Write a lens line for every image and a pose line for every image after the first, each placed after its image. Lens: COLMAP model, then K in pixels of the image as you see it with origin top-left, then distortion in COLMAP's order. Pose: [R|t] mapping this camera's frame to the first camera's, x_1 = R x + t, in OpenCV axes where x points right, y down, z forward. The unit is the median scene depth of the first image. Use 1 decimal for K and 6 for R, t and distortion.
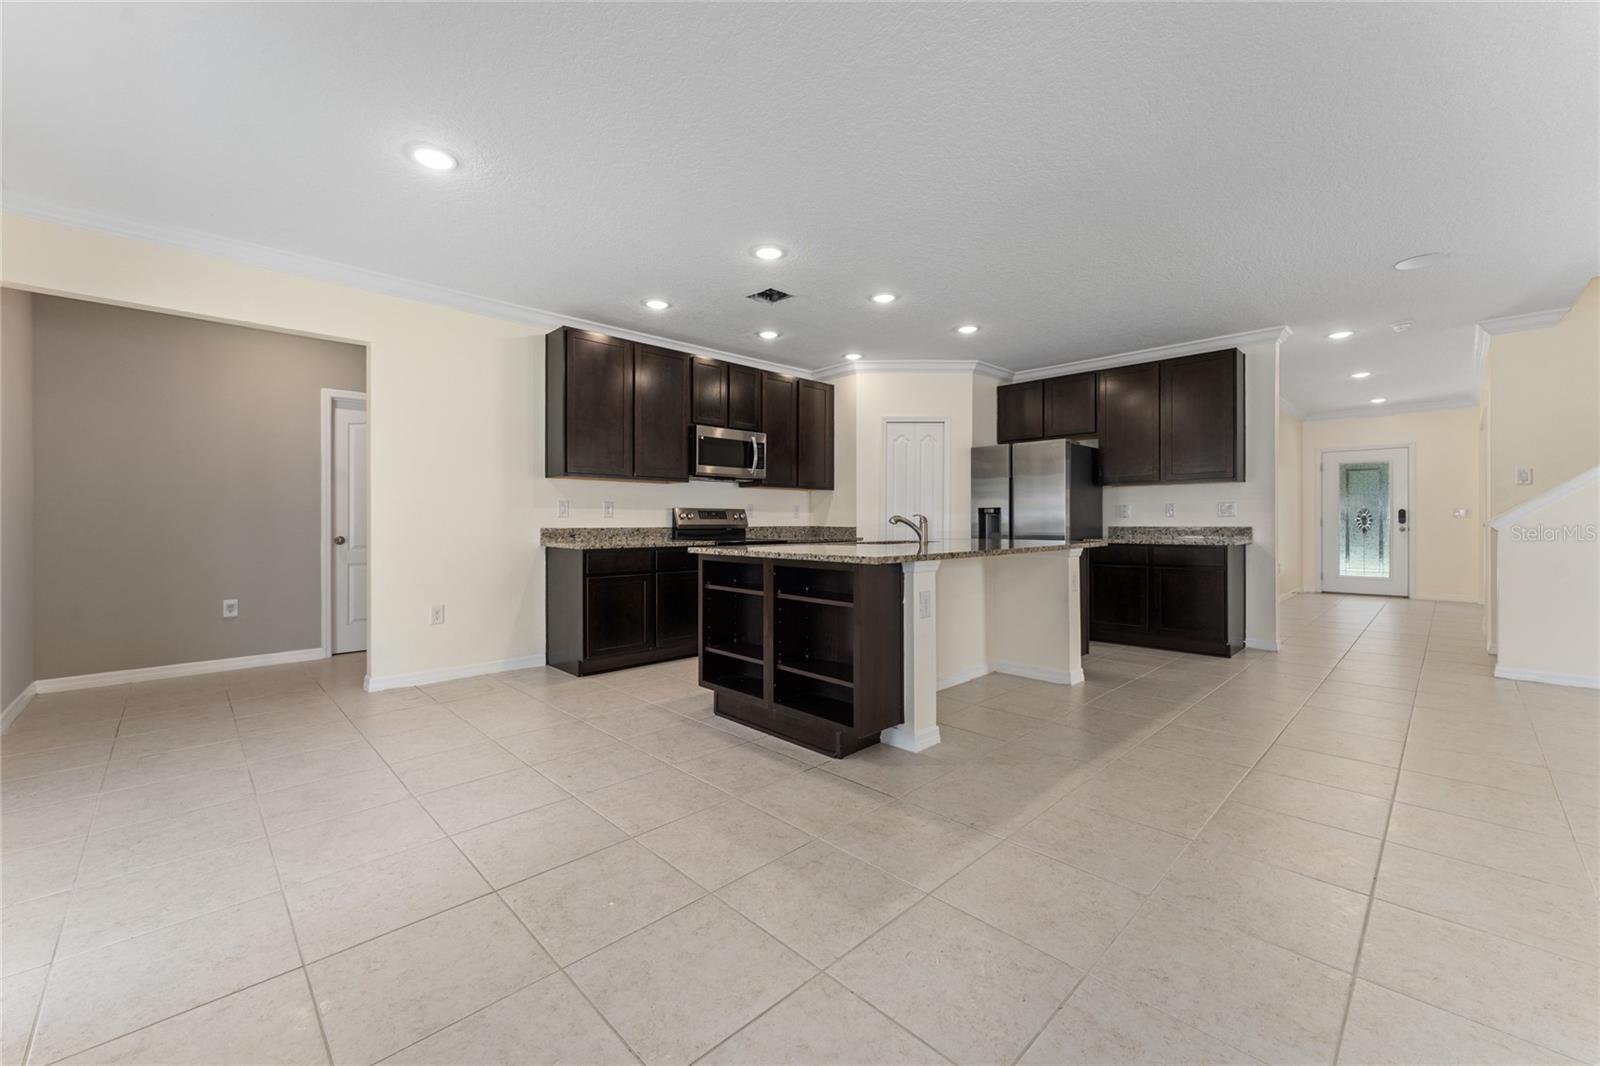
lens RADIAL K [[640.4, 0, 808.4], [0, 640.4, 525.1], [0, 0, 1]] dist [-0.002594, -0.000108]
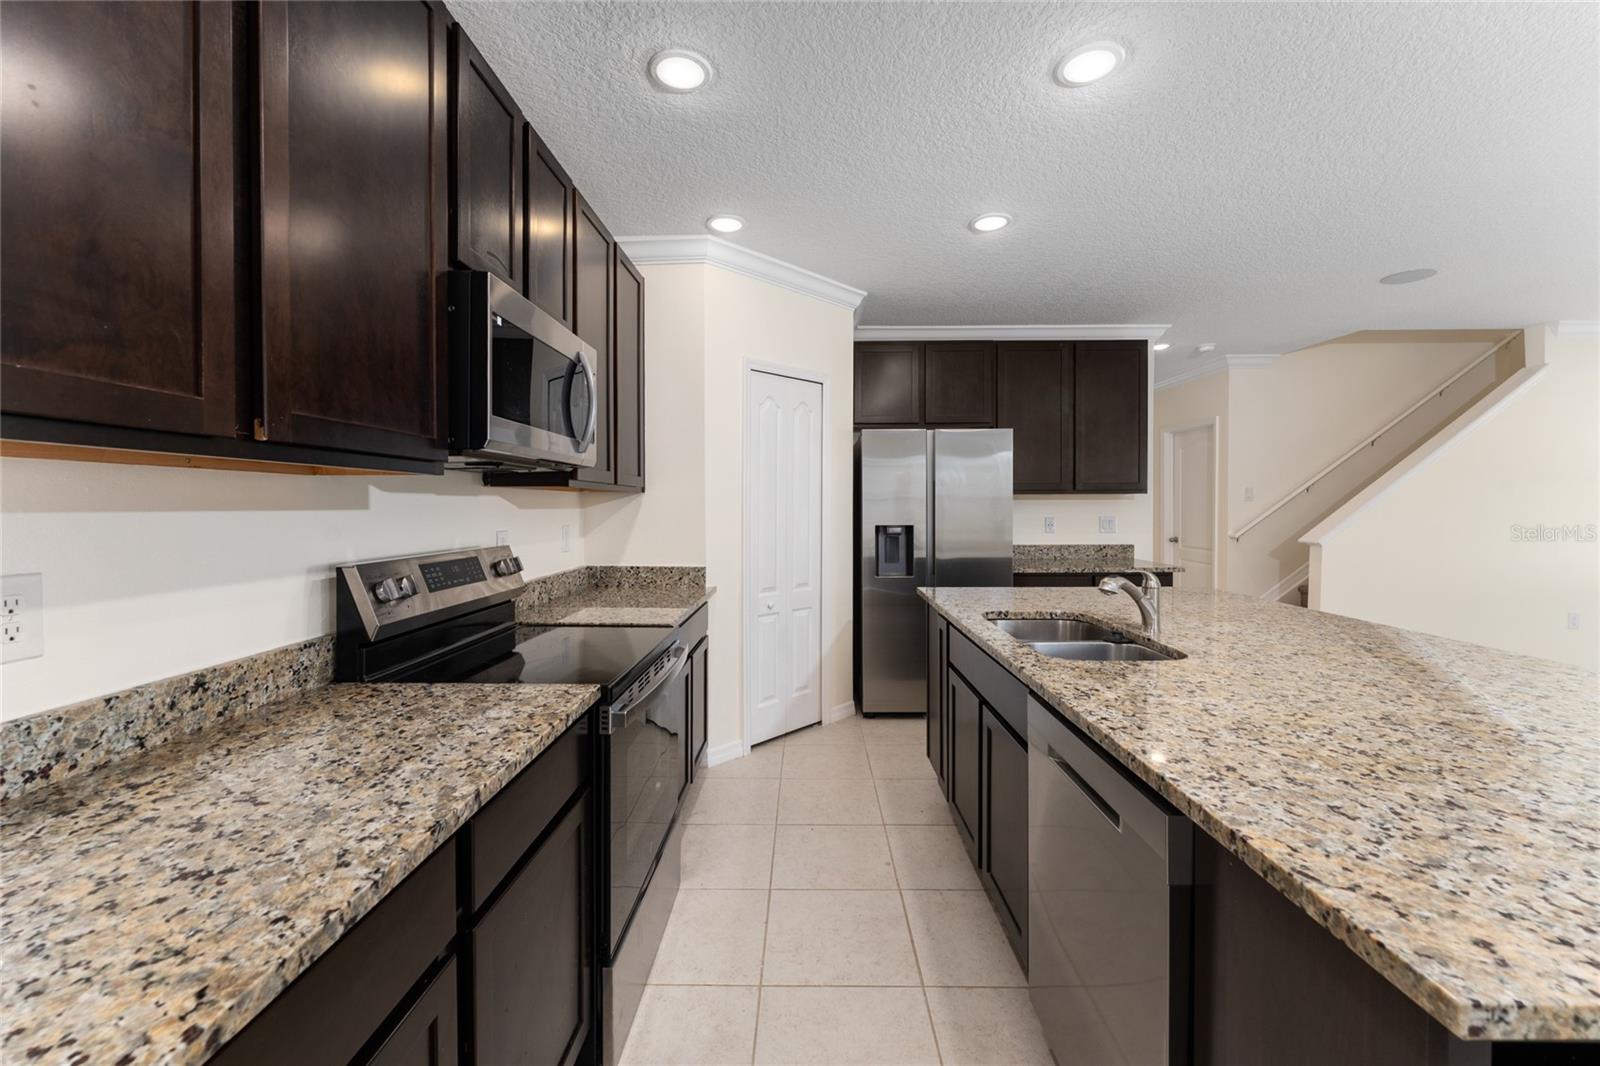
lens RADIAL K [[640.4, 0, 788.8], [0, 640.4, 507.5], [0, 0, 1]] dist [-0.002594, -0.000108]
pose [[0.718387, -0.003853, 0.695633, -0.256971], [0.001510, 0.999991, 0.003979, -0.051259], [-0.695642, -0.001809, 0.718386, 0.657891]]
